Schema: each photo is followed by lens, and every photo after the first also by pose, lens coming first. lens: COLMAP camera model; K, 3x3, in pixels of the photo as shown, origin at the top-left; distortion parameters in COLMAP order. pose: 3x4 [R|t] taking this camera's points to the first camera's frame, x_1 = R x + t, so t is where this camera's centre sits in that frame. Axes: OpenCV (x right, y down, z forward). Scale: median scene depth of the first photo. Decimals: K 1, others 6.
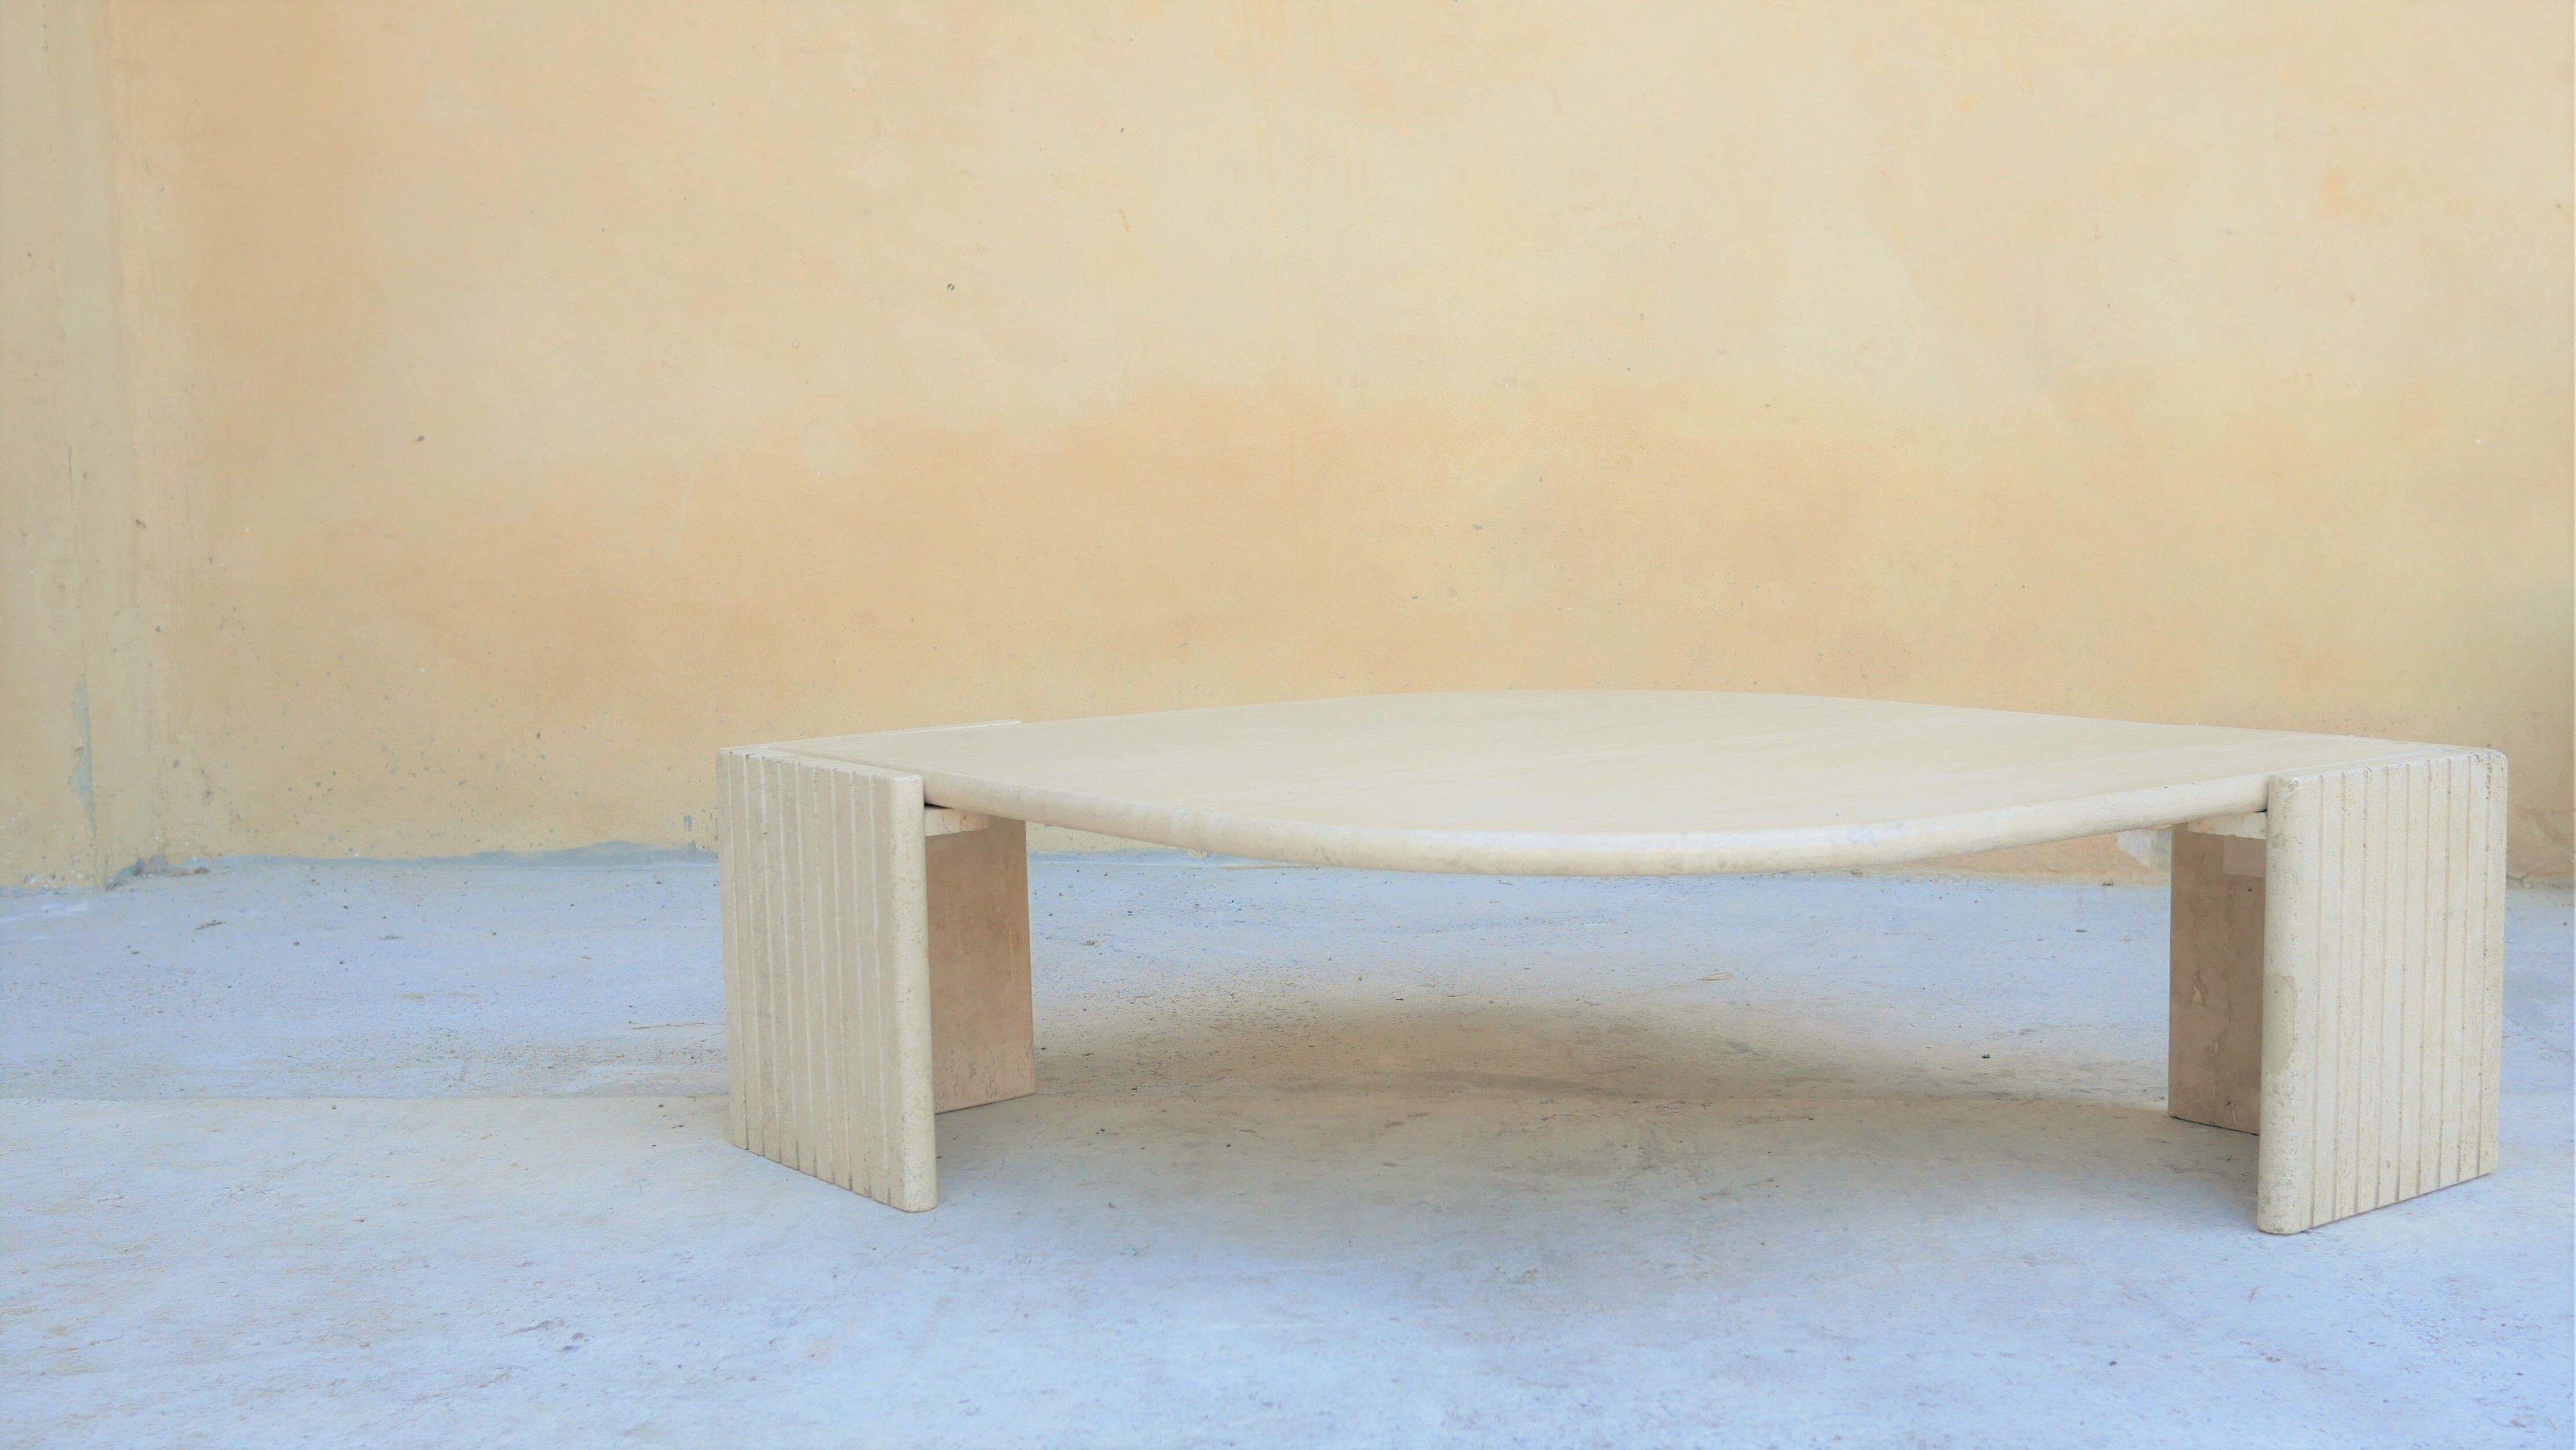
lens RADIAL K [[2958.7, 0, 1288.0], [0, 2958.7, 725.0], [0, 0, 1]] dist [-0.017245, 0.011252]
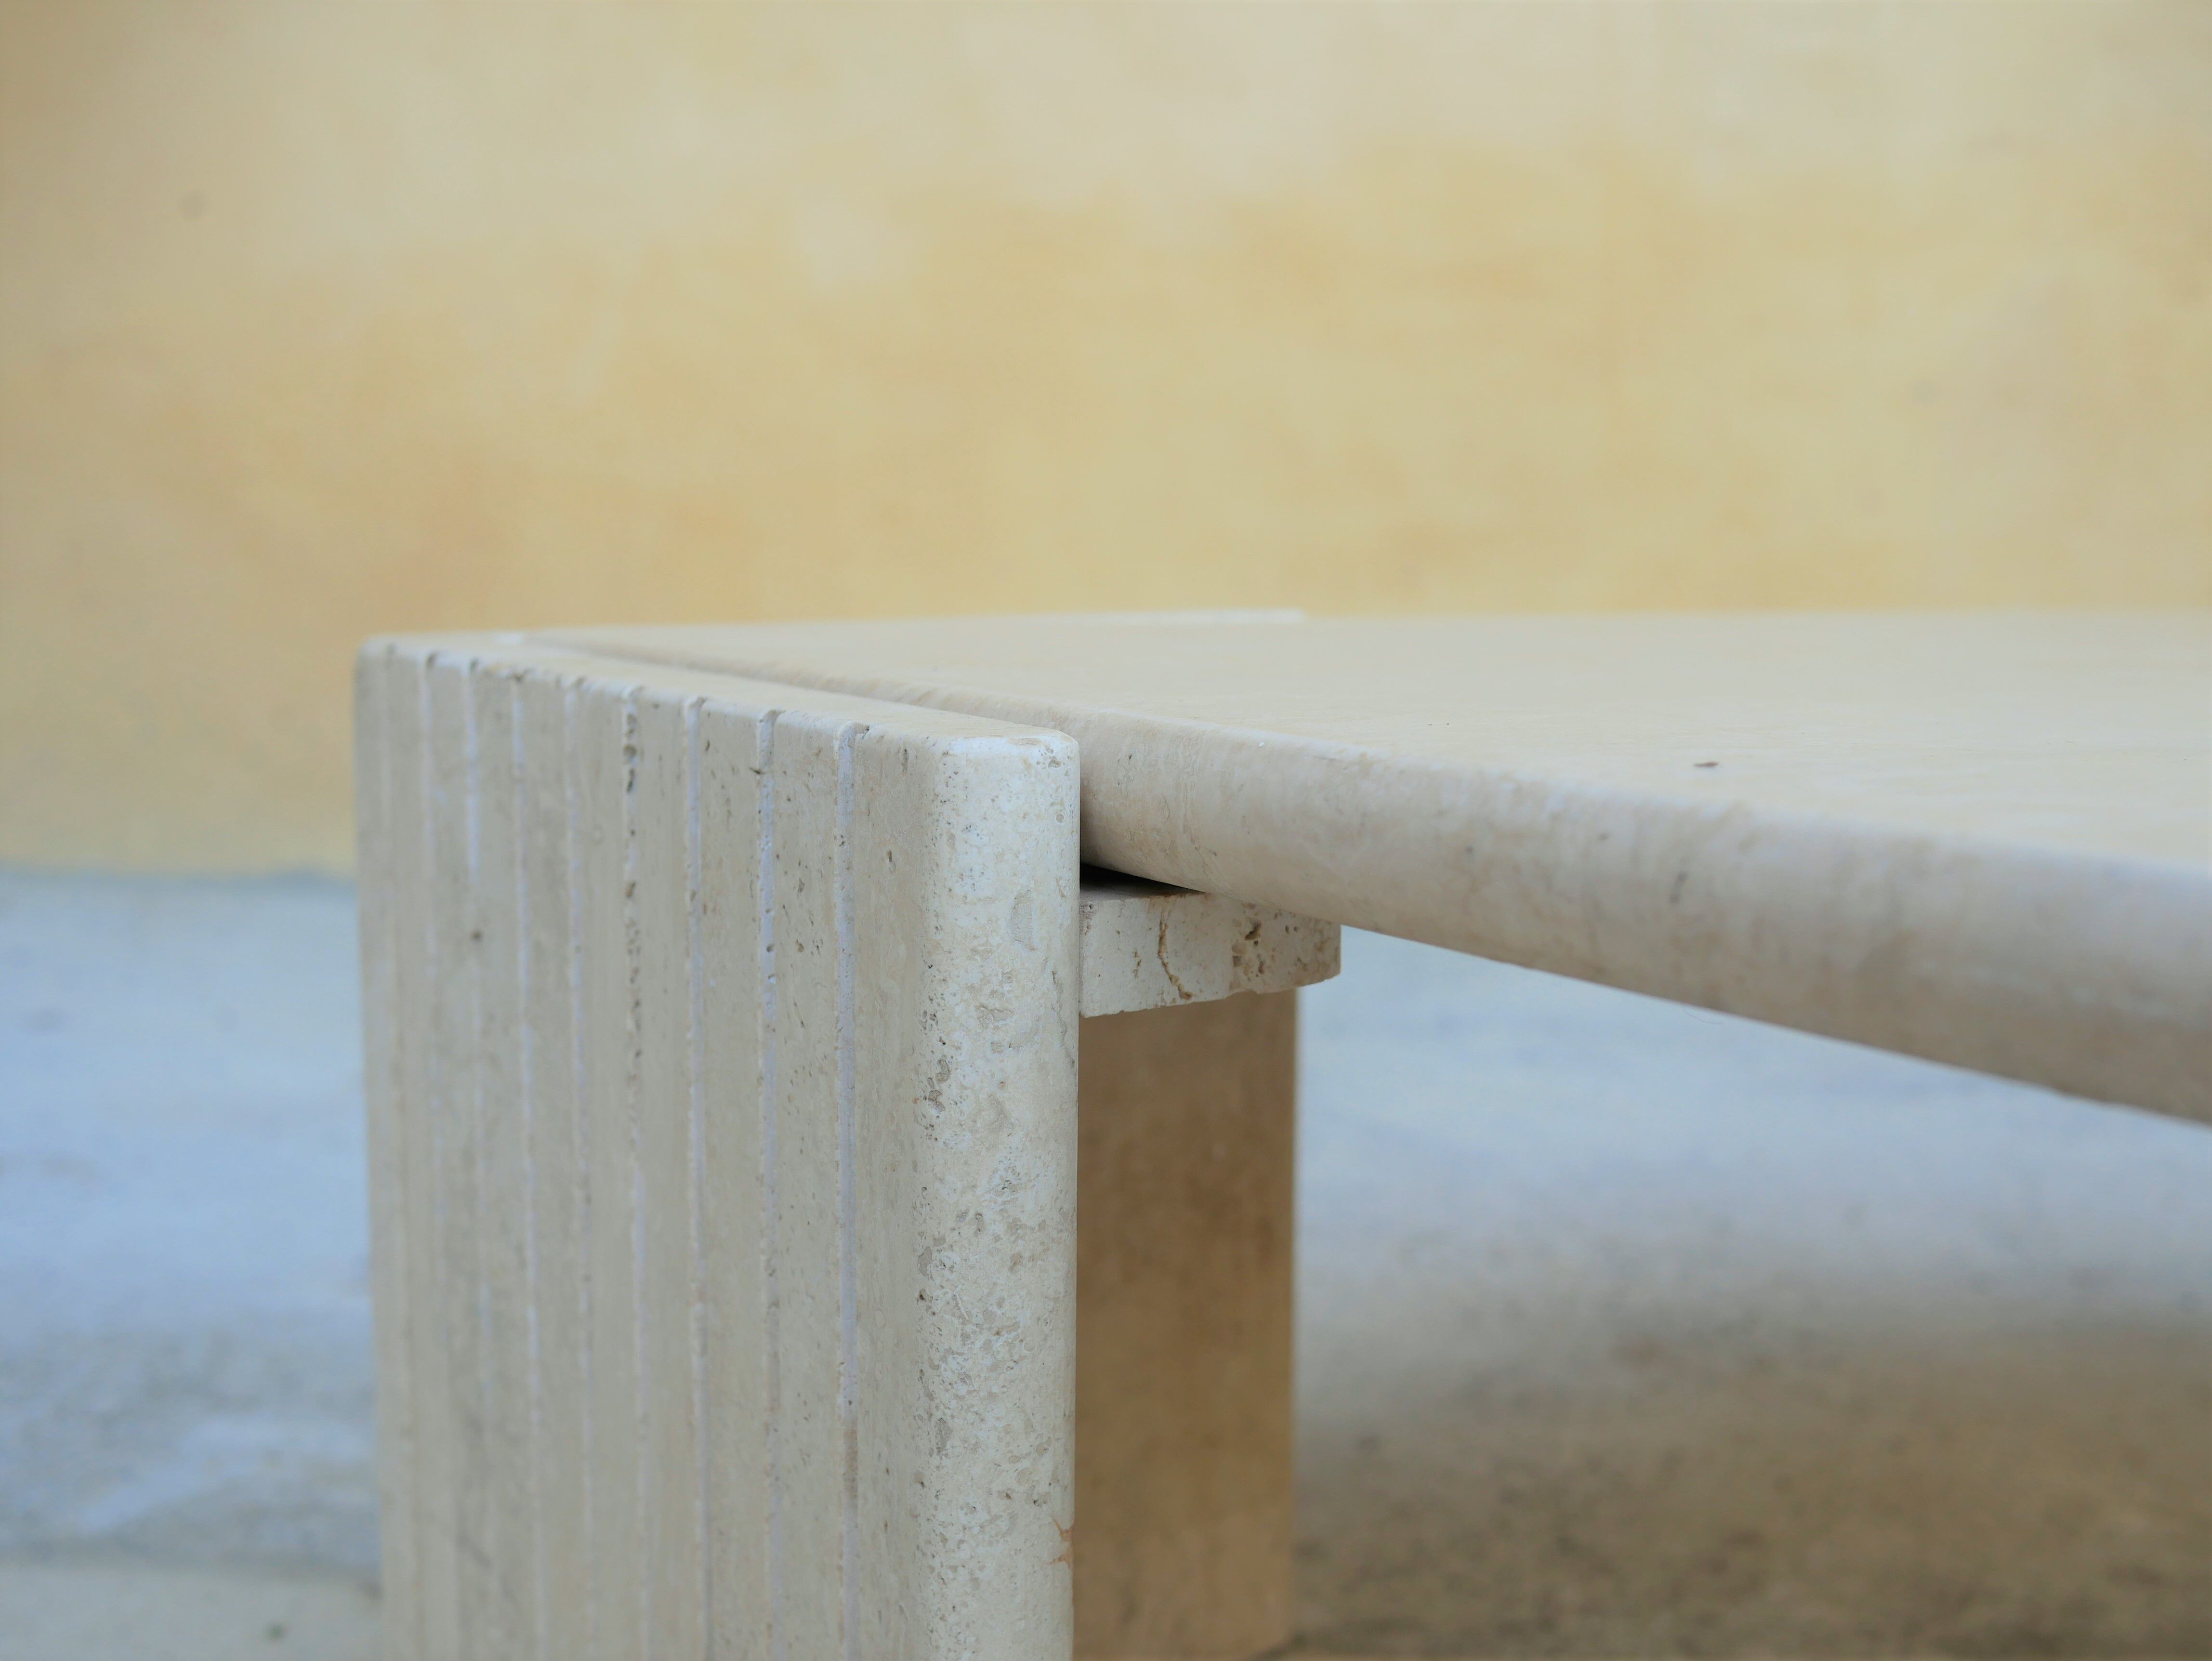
lens RADIAL K [[2523.3, 0, 1106.0], [0, 2523.3, 830.5], [0, 0, 1]] dist [-0.006785, -0.006207]
pose [[0.997457, 0.039629, -0.059246, -0.107803], [-0.037698, 0.998732, 0.033357, 0.017168], [0.060493, -0.031039, 0.997686, 0.796321]]
